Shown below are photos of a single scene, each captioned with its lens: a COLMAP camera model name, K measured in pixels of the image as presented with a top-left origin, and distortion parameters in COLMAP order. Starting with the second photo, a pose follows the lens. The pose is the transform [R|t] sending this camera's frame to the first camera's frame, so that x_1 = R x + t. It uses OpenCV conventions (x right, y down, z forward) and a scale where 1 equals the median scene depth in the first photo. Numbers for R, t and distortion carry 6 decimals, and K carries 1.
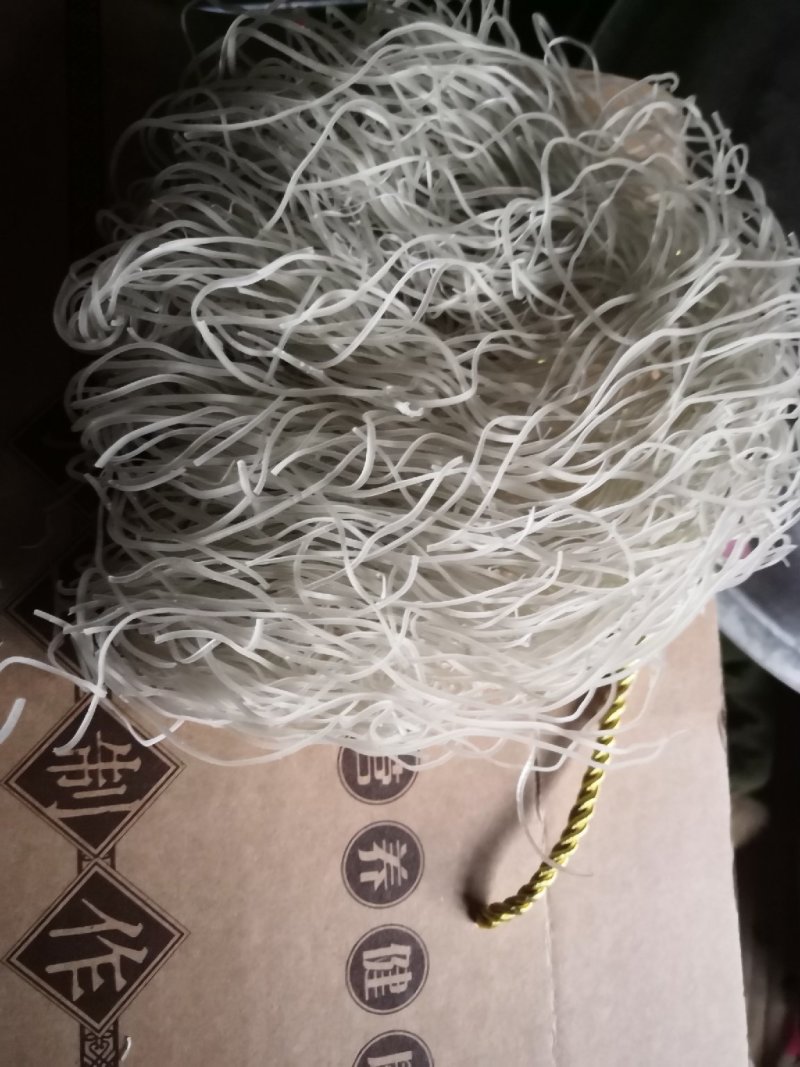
lens RADIAL K [[842.9, 0, 395.0], [0, 842.9, 535.8], [0, 0, 1]] dist [-0.025837, 0.031417]
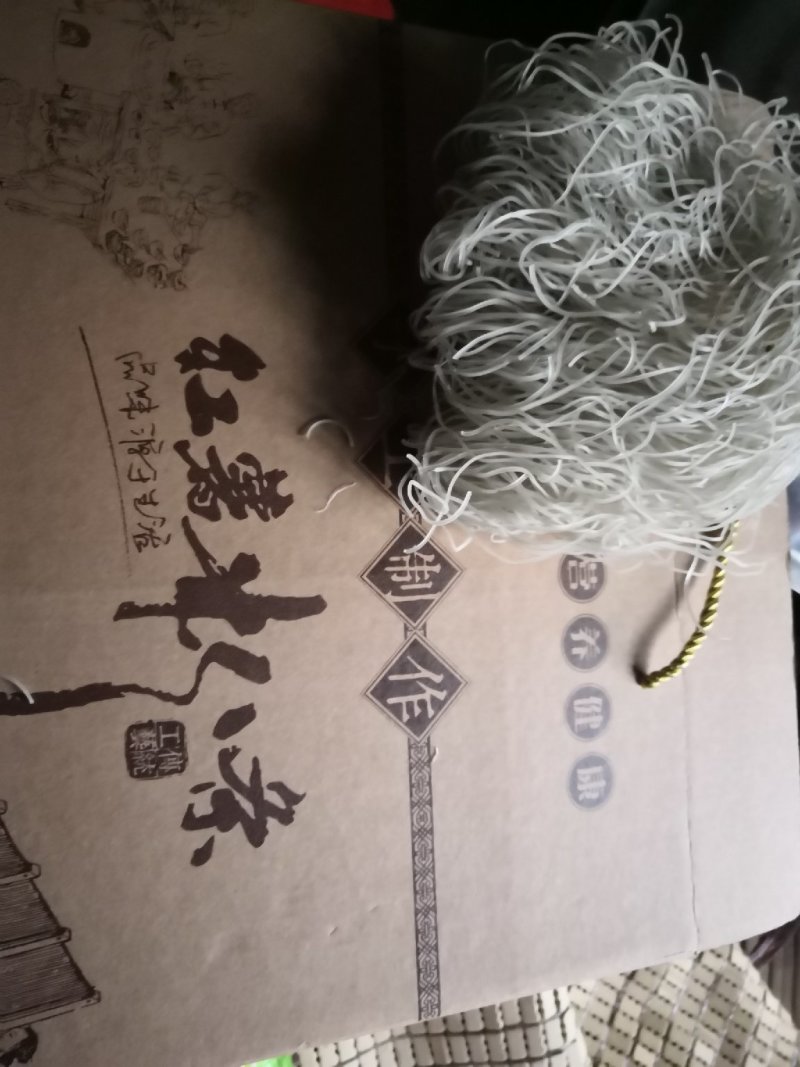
lens RADIAL K [[842.9, 0, 399.3], [0, 842.9, 529.5], [0, 0, 1]] dist [-0.025837, 0.031417]
pose [[0.995666, 0.006565, 0.092765, -0.545179], [-0.012010, 0.998229, 0.058260, 0.126904], [-0.092219, -0.059122, 0.993982, -0.482475]]
